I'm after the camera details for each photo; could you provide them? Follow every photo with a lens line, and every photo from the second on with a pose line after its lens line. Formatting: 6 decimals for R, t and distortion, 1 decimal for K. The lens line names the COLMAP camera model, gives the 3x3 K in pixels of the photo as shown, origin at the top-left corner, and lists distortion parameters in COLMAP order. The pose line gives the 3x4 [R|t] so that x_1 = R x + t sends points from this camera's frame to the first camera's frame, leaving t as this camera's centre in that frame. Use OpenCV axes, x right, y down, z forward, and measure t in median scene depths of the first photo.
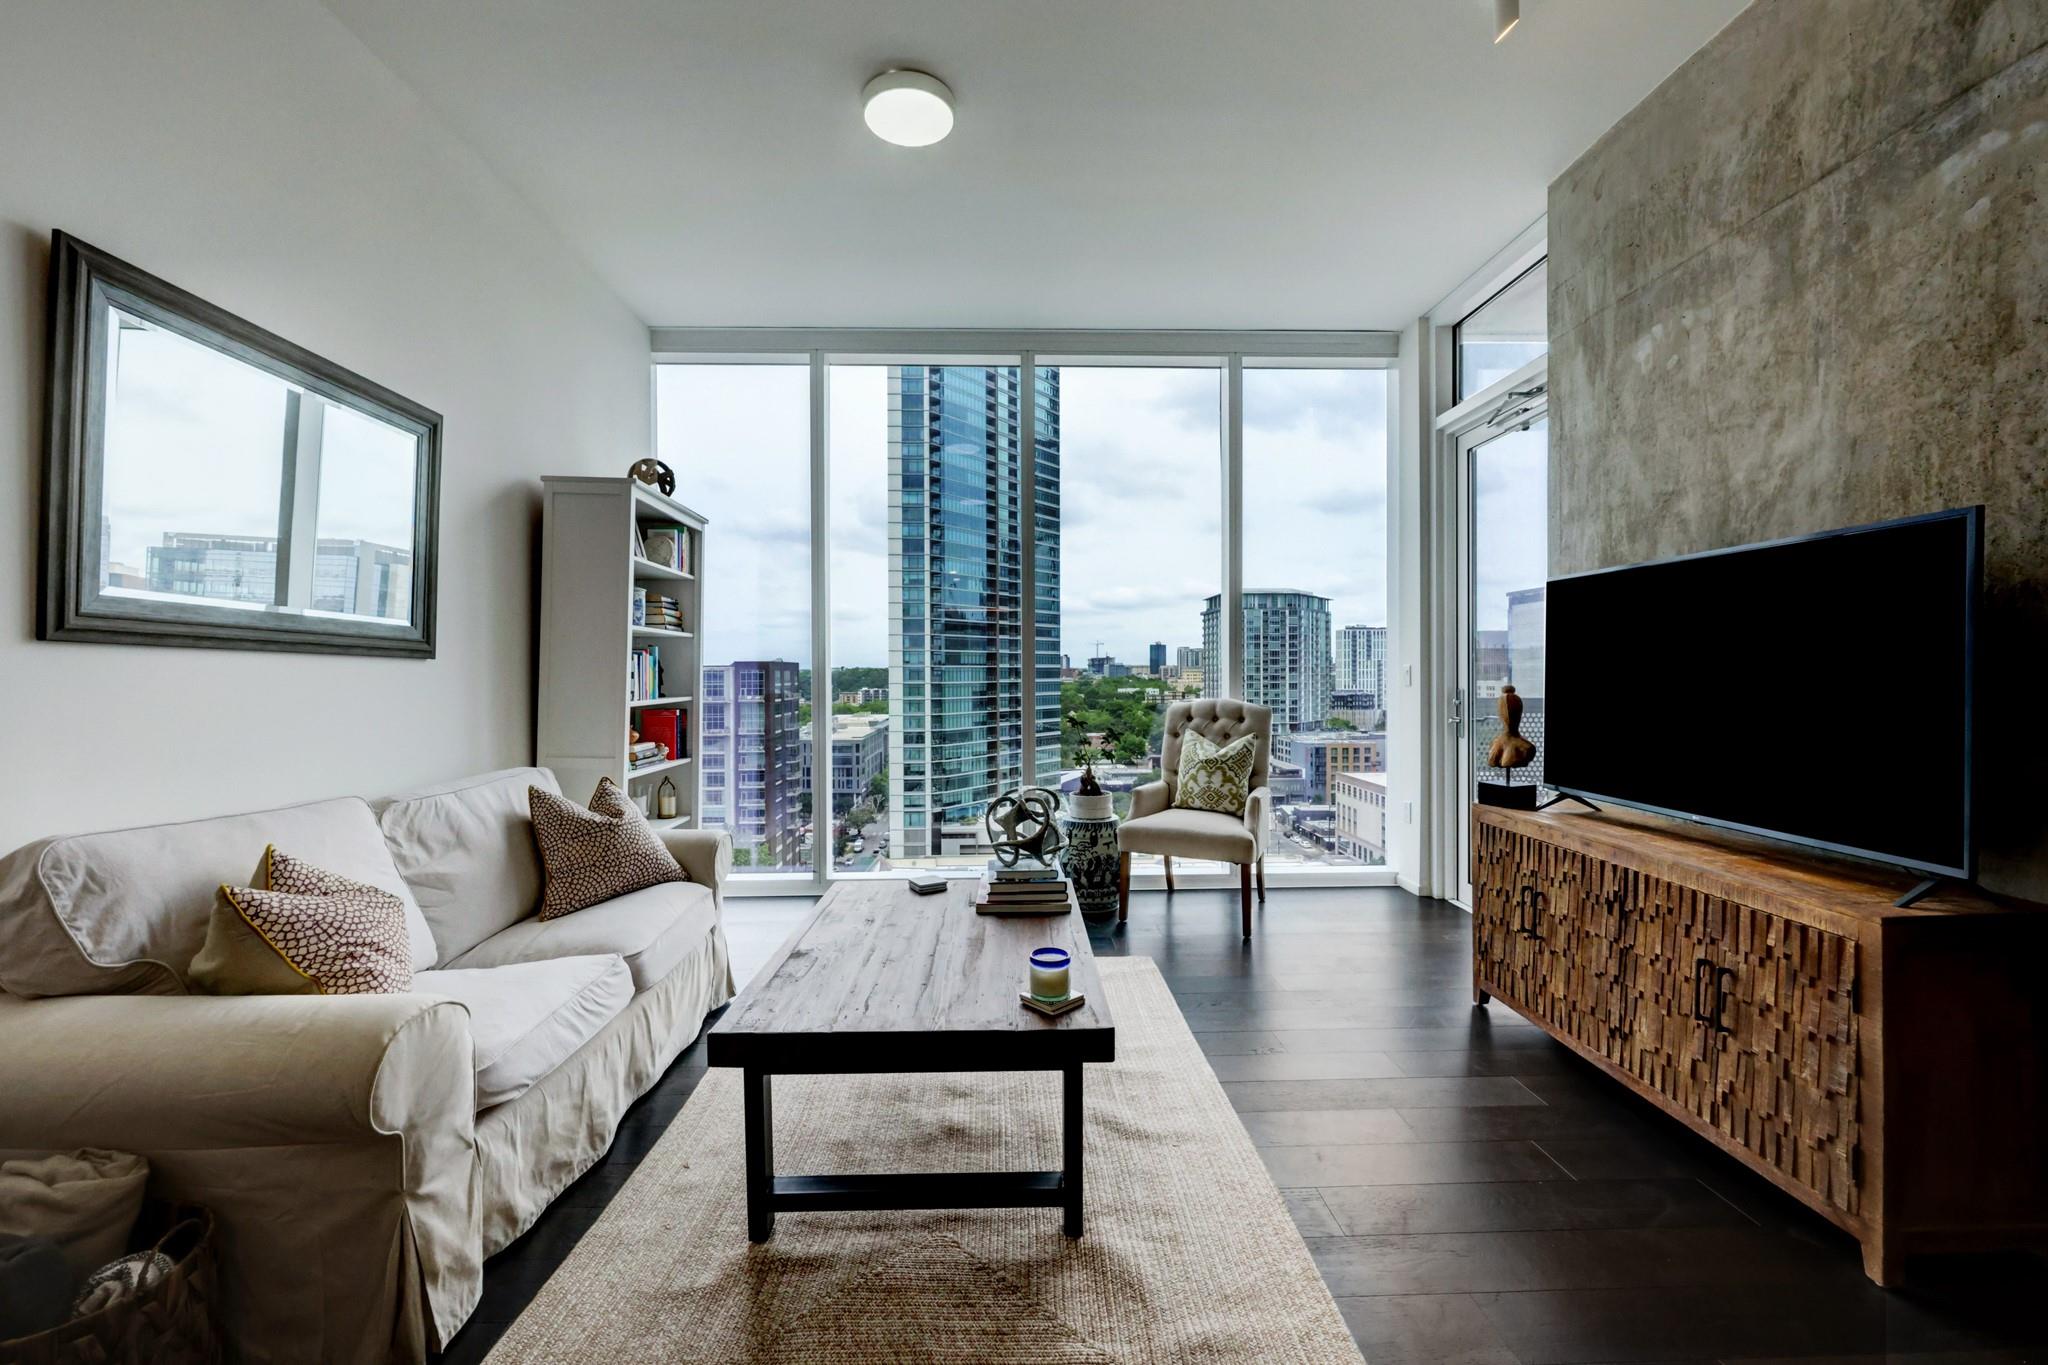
lens RADIAL K [[830.6, 0, 1024.1], [0, 830.6, 677.5], [0, 0, 1]] dist [-0.002681, 0.001226]
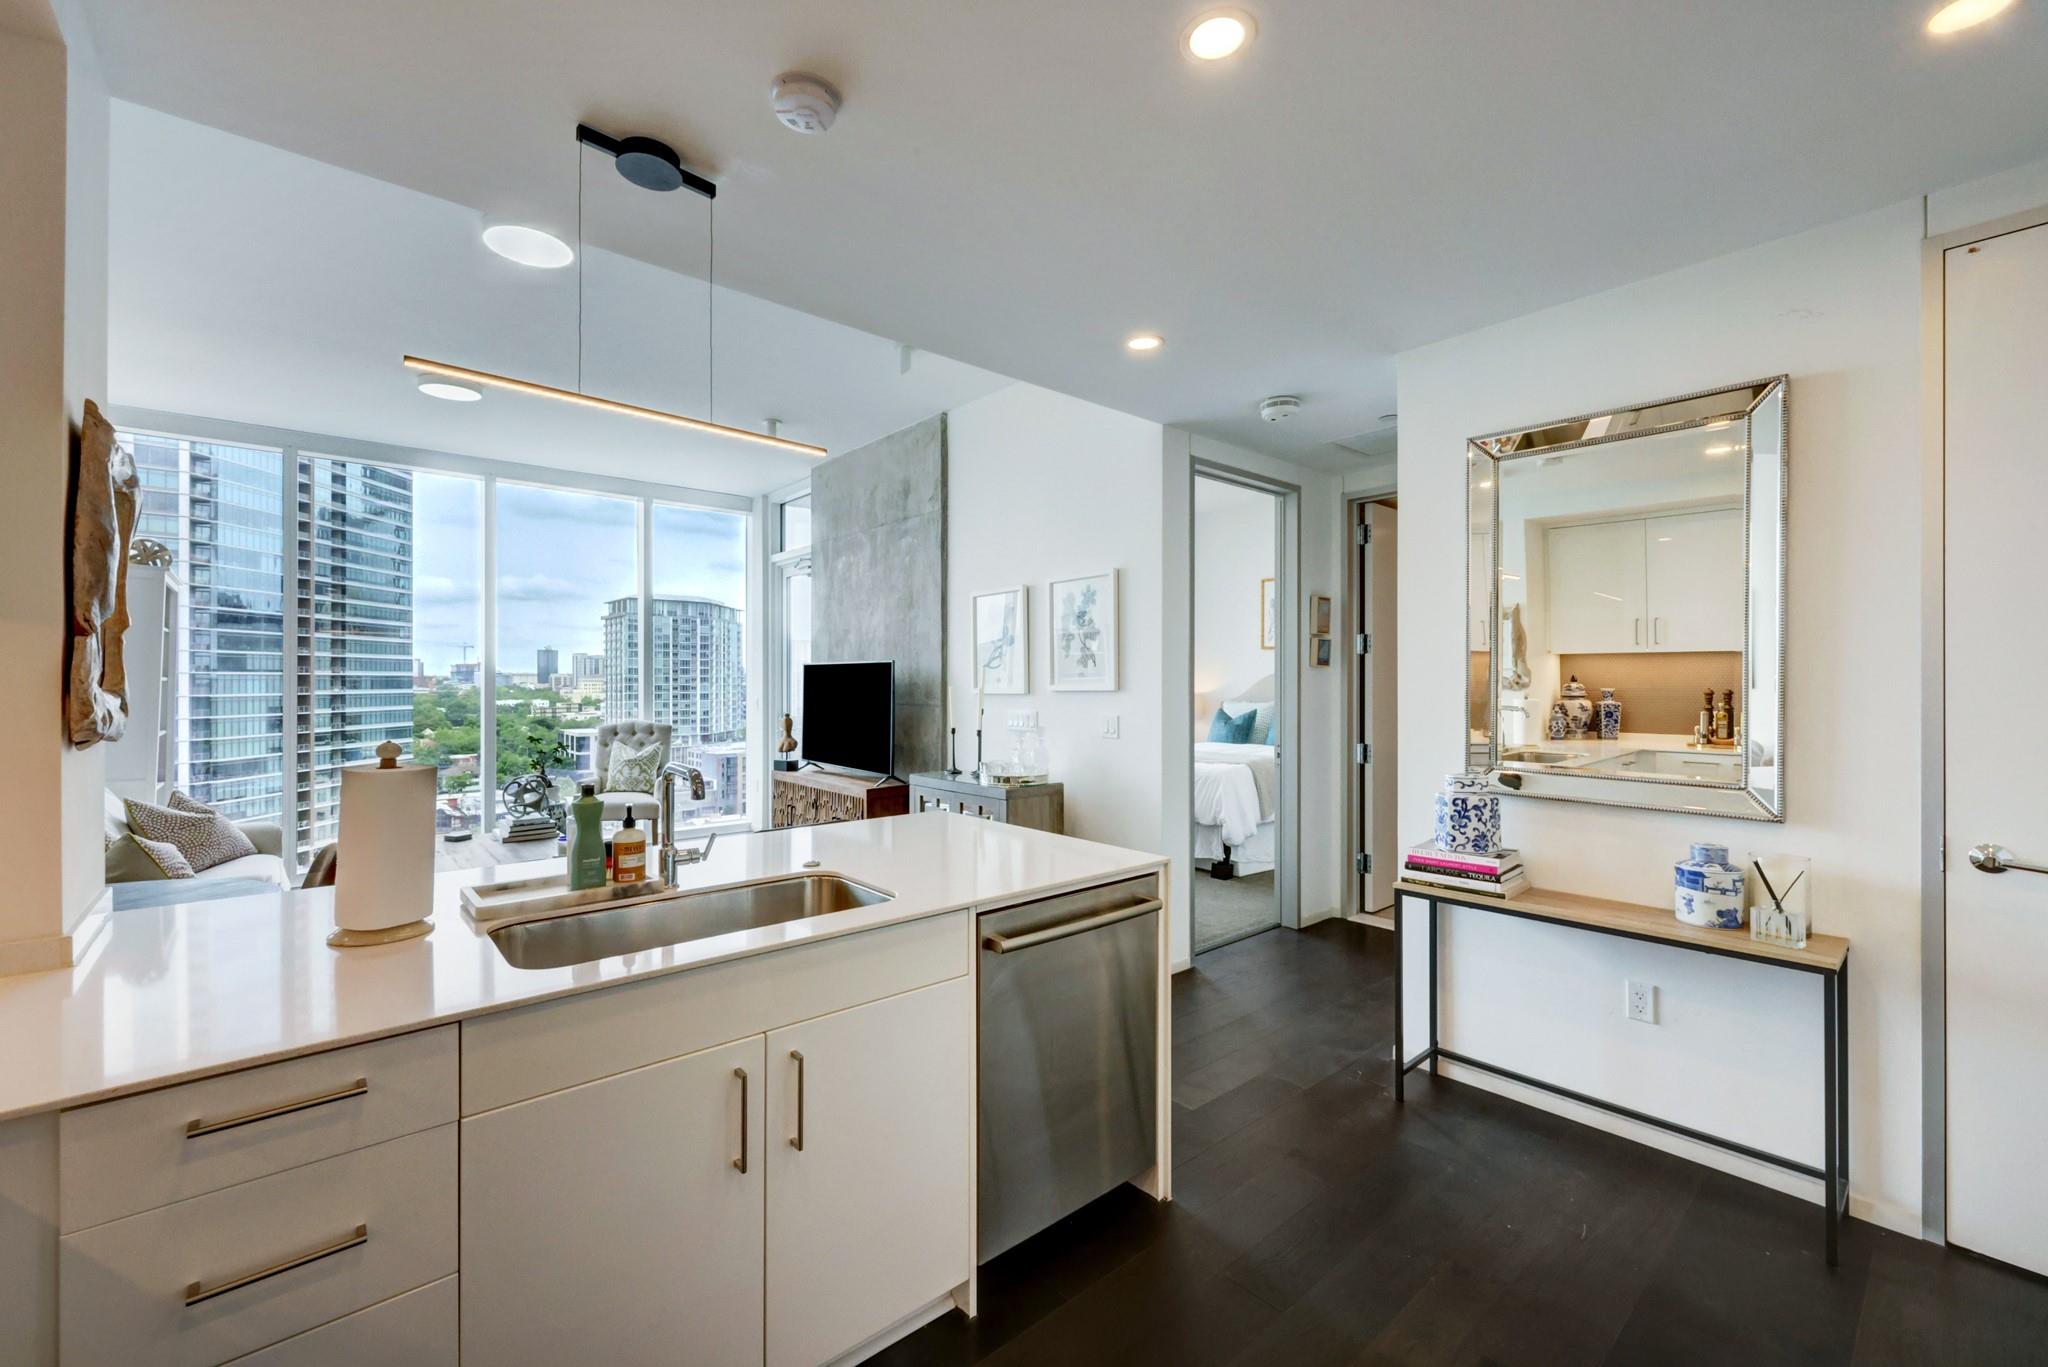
lens RADIAL K [[850.0, 0, 1015.8], [0, 850.0, 680.0], [0, 0, 1]] dist [0.002830, 0.000168]
pose [[0.787635, 0.005557, 0.616118, -0.201127], [-0.000210, 0.999962, -0.008750, -0.038984], [-0.616143, 0.006762, 0.787606, -0.738565]]
